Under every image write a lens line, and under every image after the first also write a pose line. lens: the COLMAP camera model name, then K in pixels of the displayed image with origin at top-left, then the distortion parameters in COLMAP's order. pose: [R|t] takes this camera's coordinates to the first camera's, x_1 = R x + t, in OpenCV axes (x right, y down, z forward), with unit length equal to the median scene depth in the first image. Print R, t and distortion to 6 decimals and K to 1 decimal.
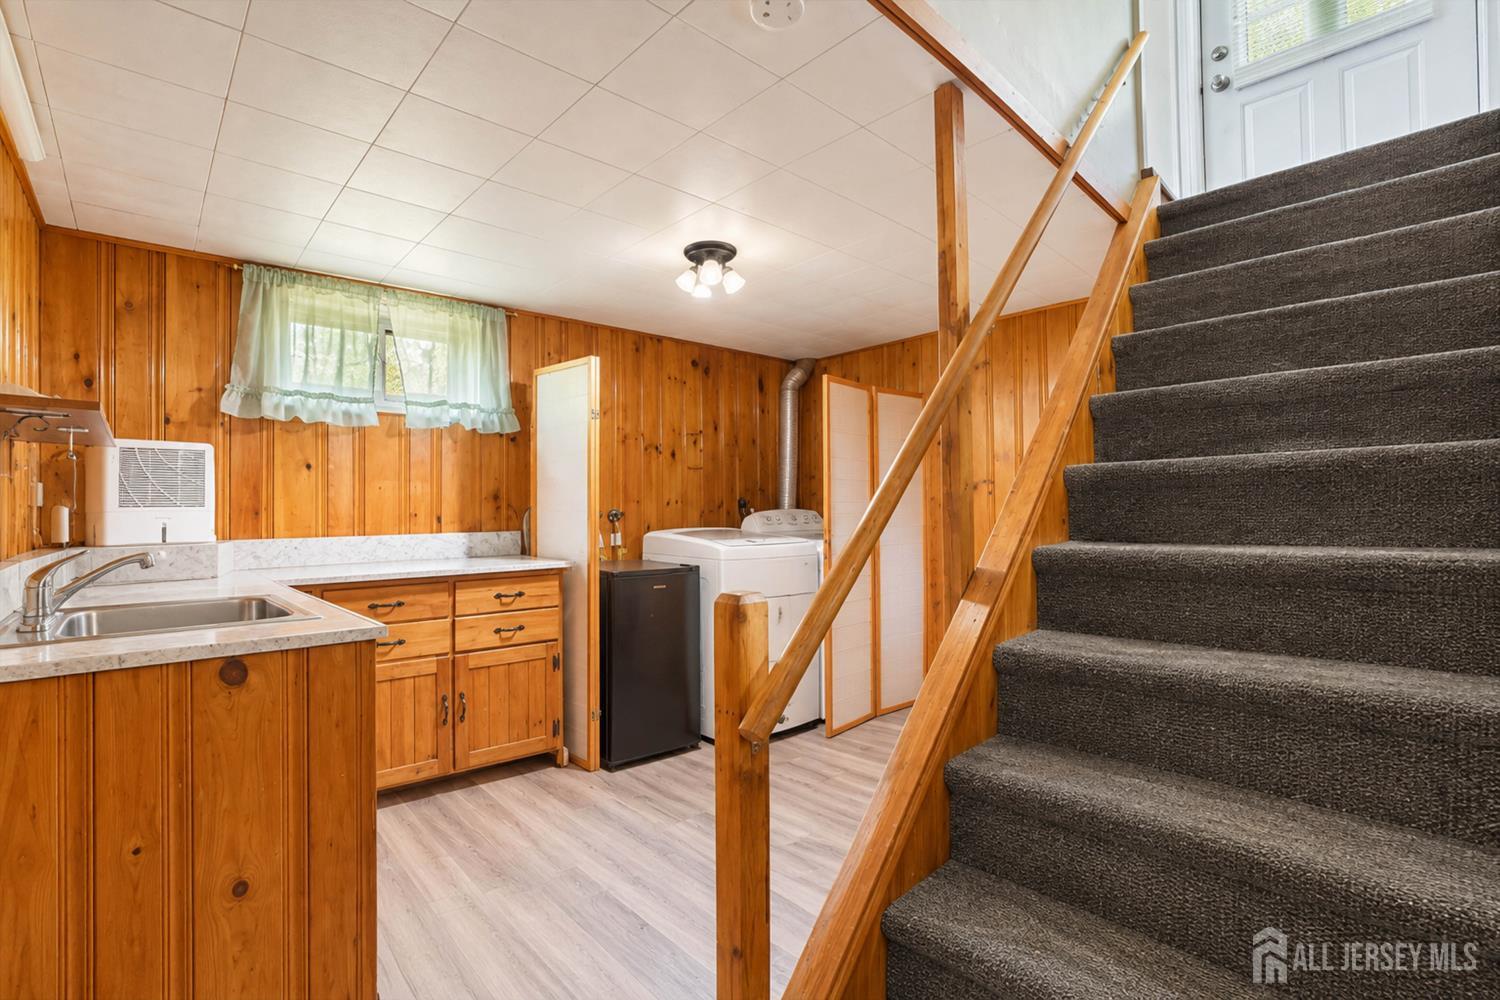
lens RADIAL K [[705.9, 0, 750.0], [0, 705.9, 500.0], [0, 0, 1]] dist [0.000181, -0.000769]
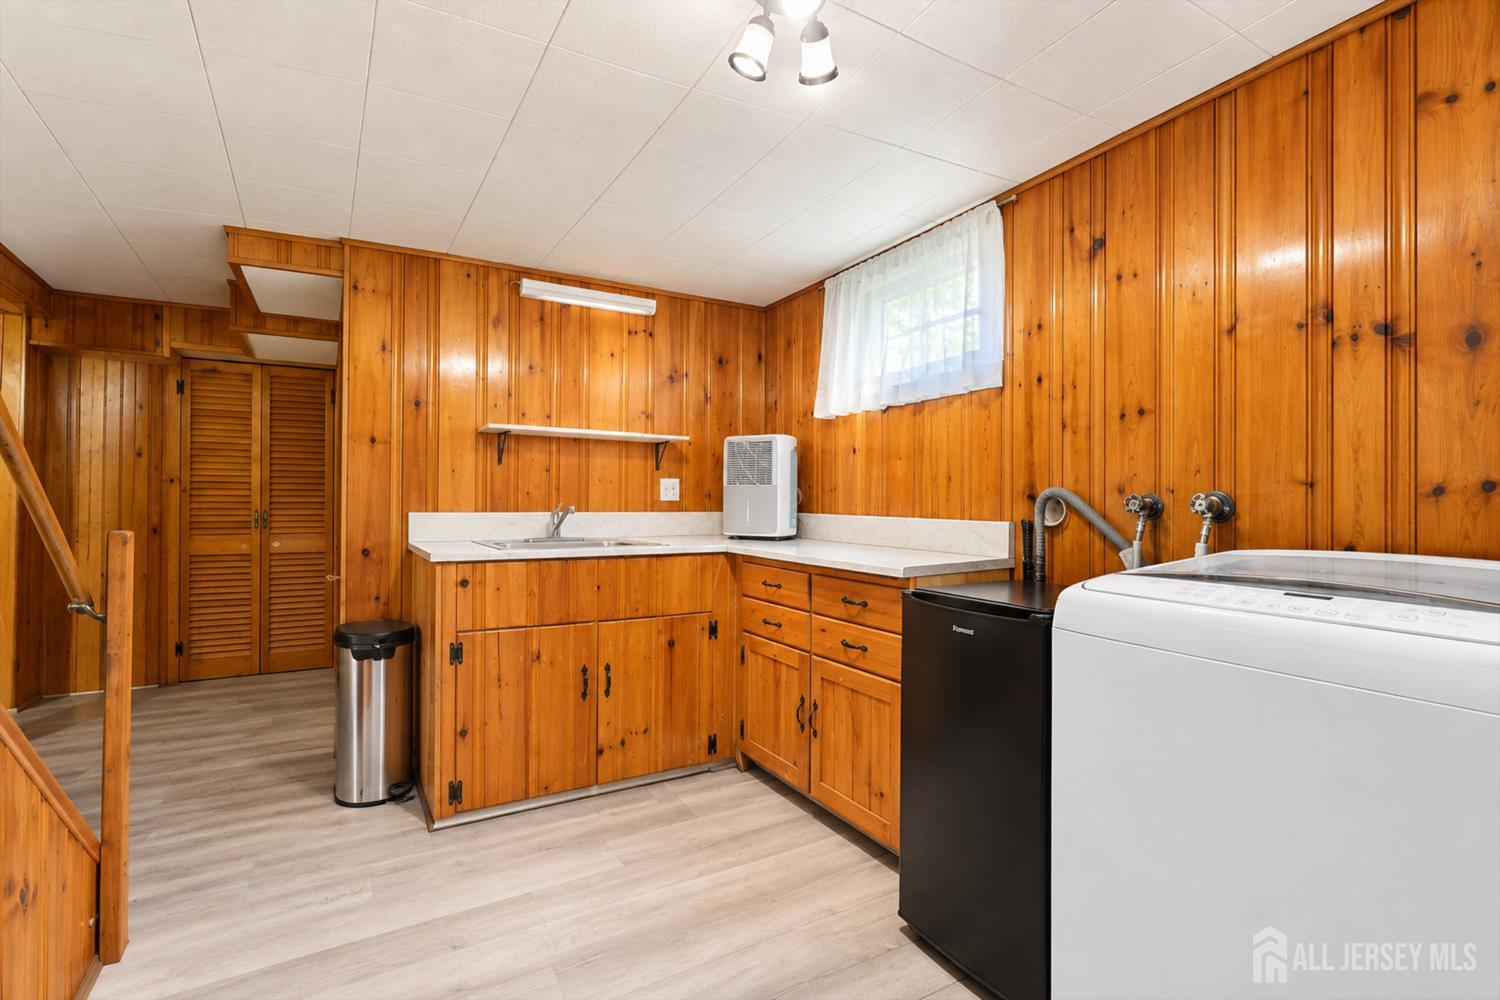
lens RADIAL K [[705.9, 0, 750.0], [0, 705.9, 500.0], [0, 0, 1]] dist [0.000181, -0.000769]
pose [[-0.177512, -0.008814, -0.984079, 0.442832], [0.001854, 0.999955, -0.009291, 0.034034], [0.984117, -0.003474, -0.177487, 1.080063]]
